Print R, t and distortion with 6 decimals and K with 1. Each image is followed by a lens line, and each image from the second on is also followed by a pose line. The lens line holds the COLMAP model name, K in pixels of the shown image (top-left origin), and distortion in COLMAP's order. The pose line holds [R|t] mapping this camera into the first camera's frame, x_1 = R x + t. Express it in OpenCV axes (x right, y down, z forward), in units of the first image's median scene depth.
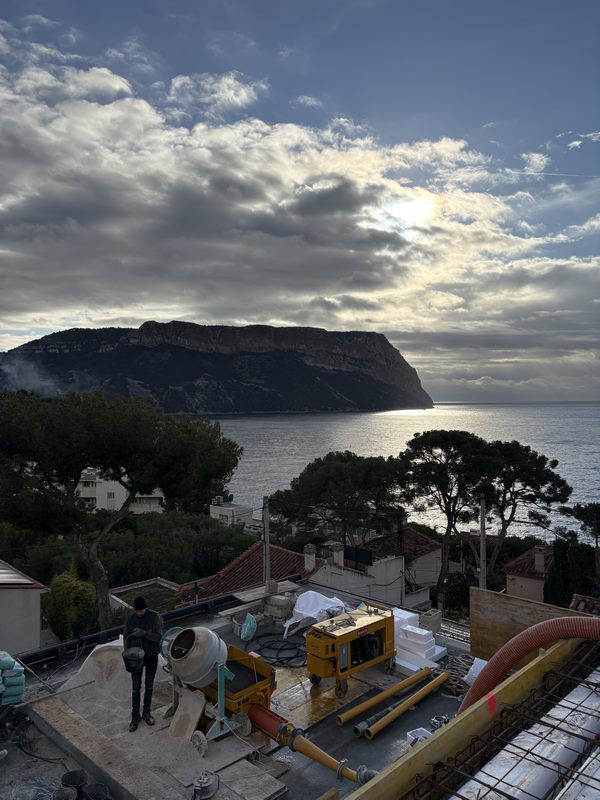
lens RADIAL K [[606.0, 0, 297.9], [0, 606.0, 402.6], [0, 0, 1]] dist [0.036067, -0.014530]
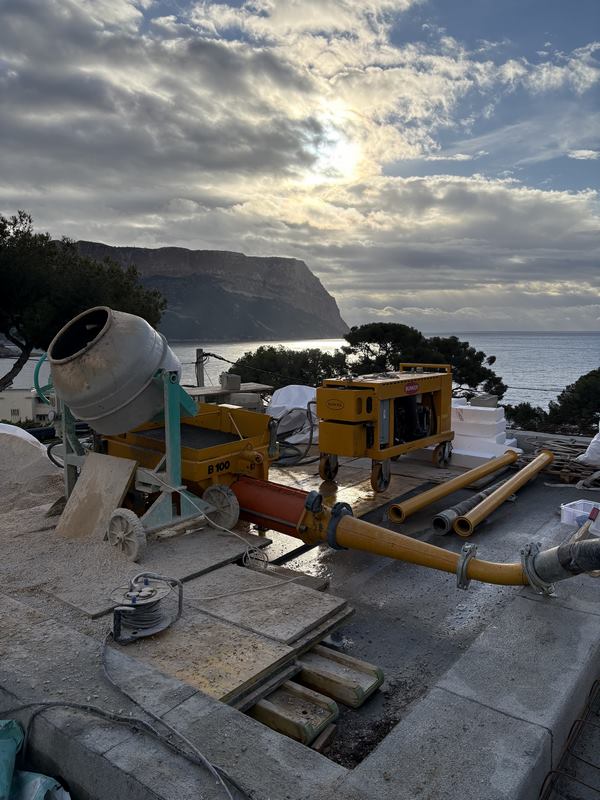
lens RADIAL K [[606.0, 0, 301.2], [0, 606.0, 395.6], [0, 0, 1]] dist [0.036067, -0.014530]
pose [[0.990275, -0.012051, 0.138598, -0.014545], [-0.001778, 0.995064, 0.099223, 0.062502], [-0.139110, -0.098504, 0.985366, 0.086159]]
